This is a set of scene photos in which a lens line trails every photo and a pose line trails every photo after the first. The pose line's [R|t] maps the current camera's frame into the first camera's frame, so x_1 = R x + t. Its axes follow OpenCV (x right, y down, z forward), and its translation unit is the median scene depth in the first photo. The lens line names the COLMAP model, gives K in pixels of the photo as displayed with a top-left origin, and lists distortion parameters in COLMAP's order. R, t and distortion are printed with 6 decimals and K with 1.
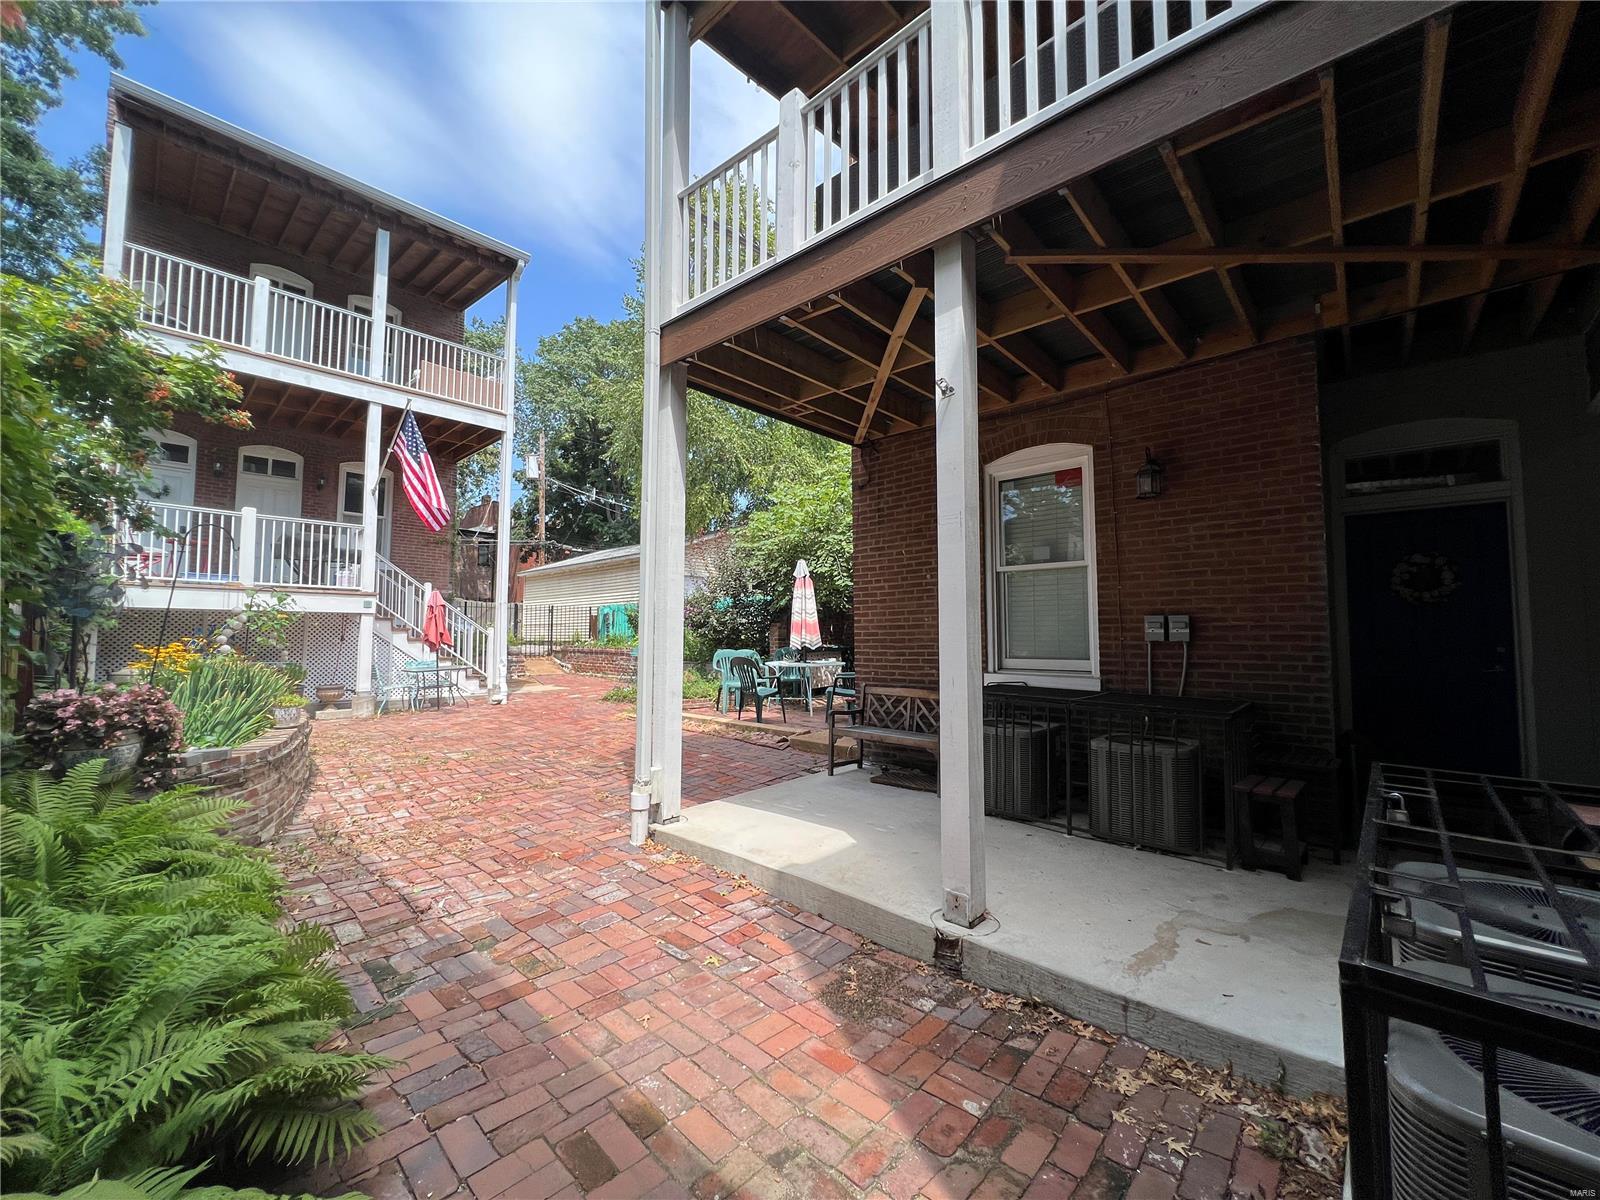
lens RADIAL K [[644.6, 0, 800.0], [0, 644.6, 596.9], [0, 0, 1]] dist [-0.003514, 0.000022]
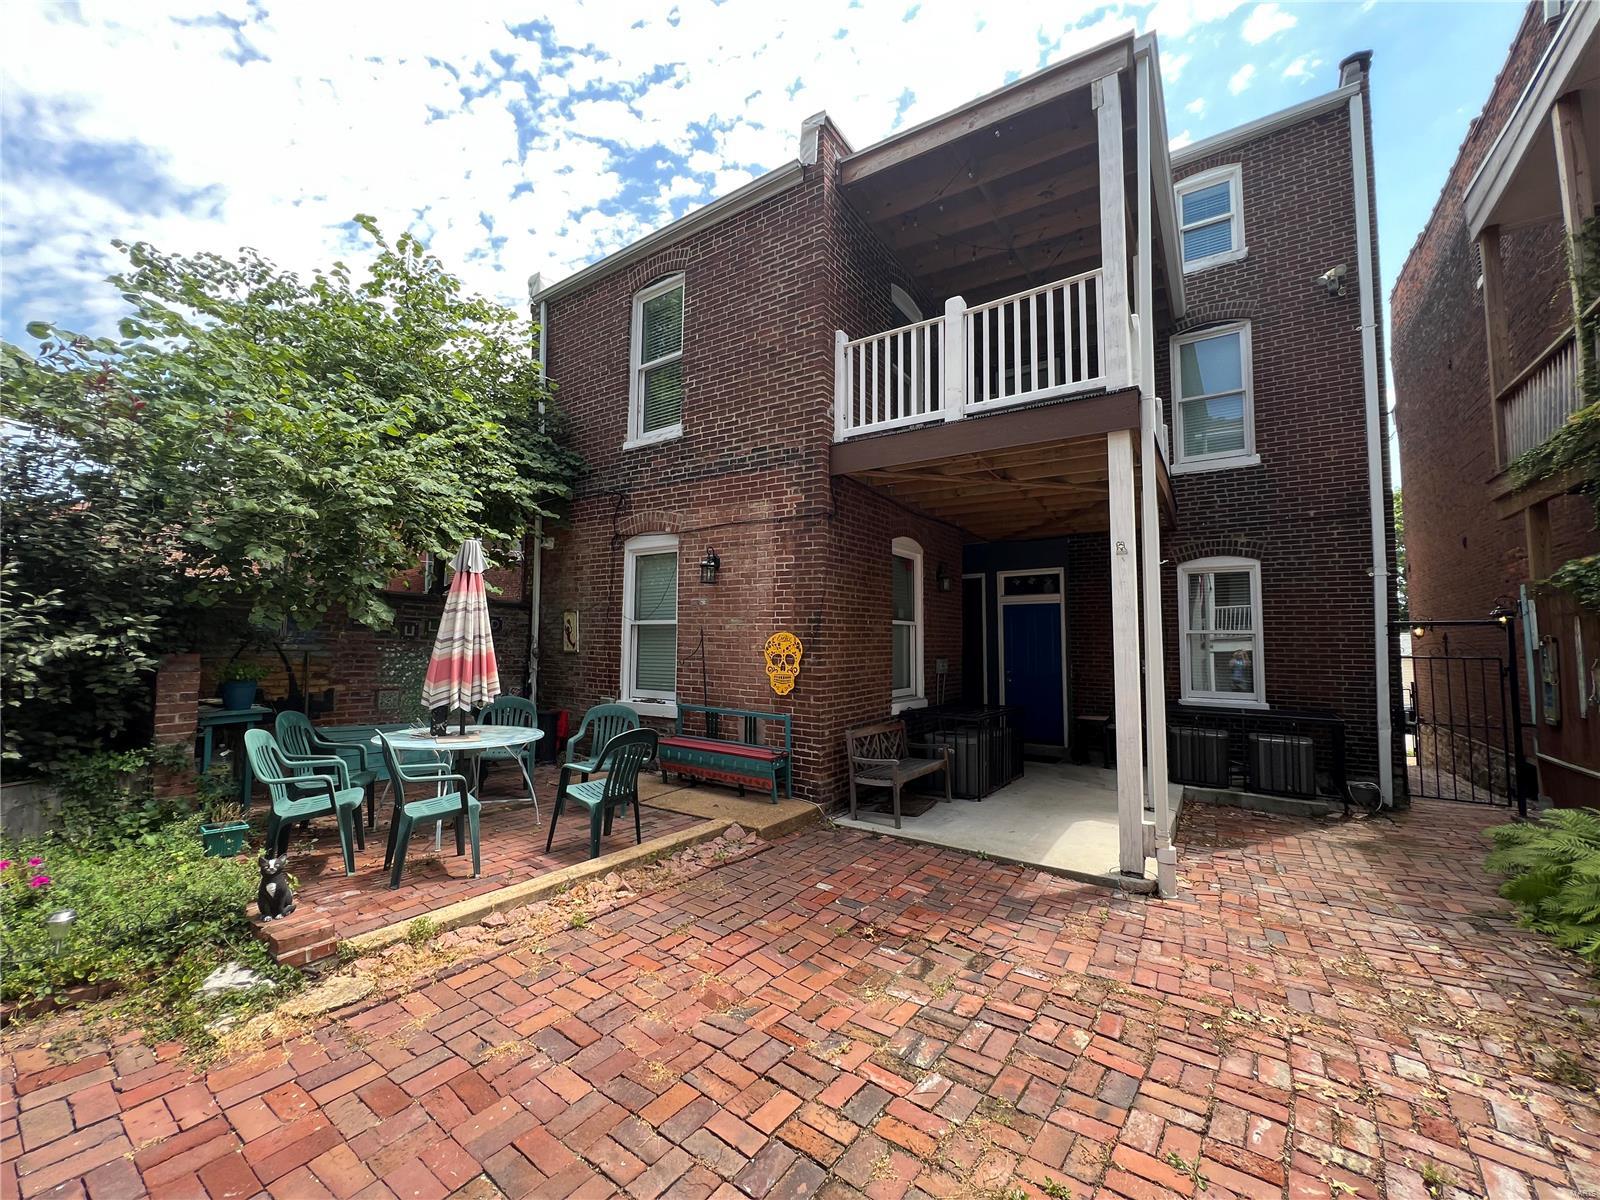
lens RADIAL K [[644.6, 0, 795.5], [0, 644.6, 597.8], [0, 0, 1]] dist [-0.003514, 0.000022]
pose [[-0.149197, 0.072048, 0.986179, -1.222594], [-0.066792, 0.994330, -0.082748, 0.036937], [-0.986549, -0.078215, -0.143539, 1.799530]]
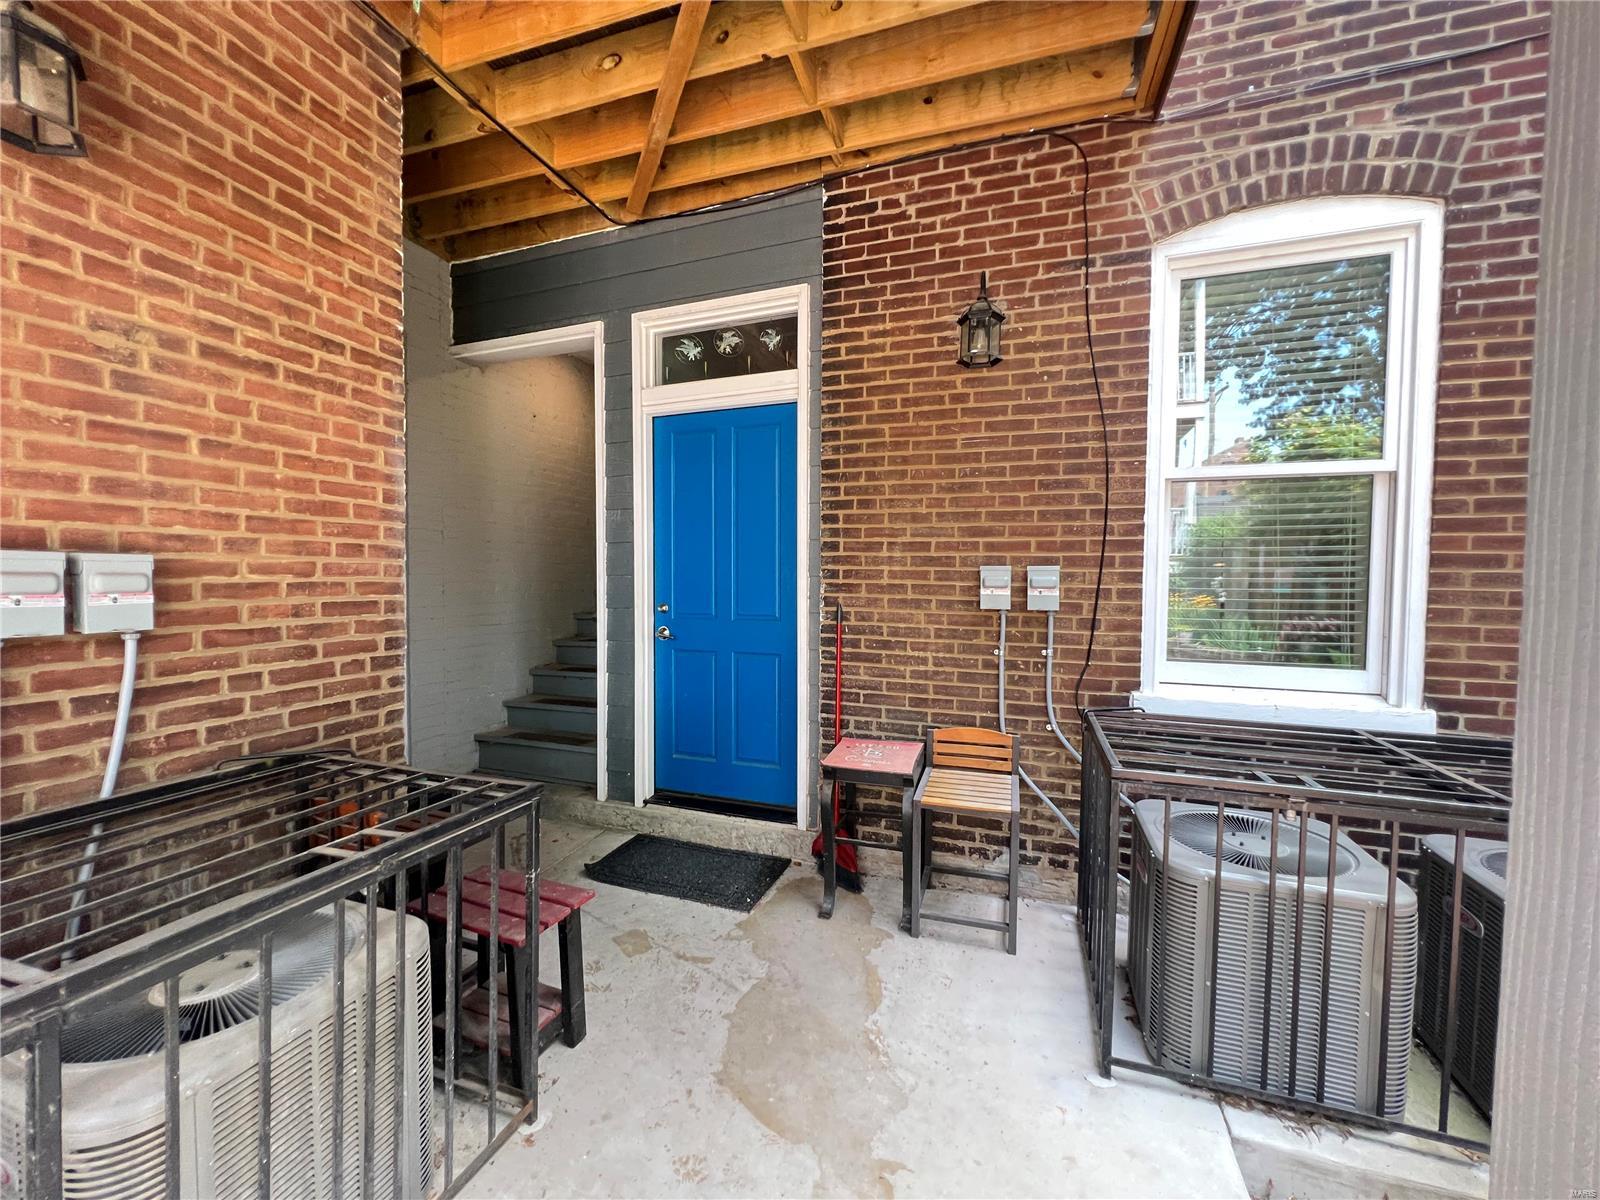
lens RADIAL K [[644.6, 0, 795.0], [0, 644.6, 597.3], [0, 0, 1]] dist [-0.003514, 0.000022]
pose [[-0.397568, -0.035367, 0.916891, 0.153803], [-0.060771, 0.998078, 0.012148, 0.027523], [-0.915558, -0.050891, -0.398953, 0.863901]]
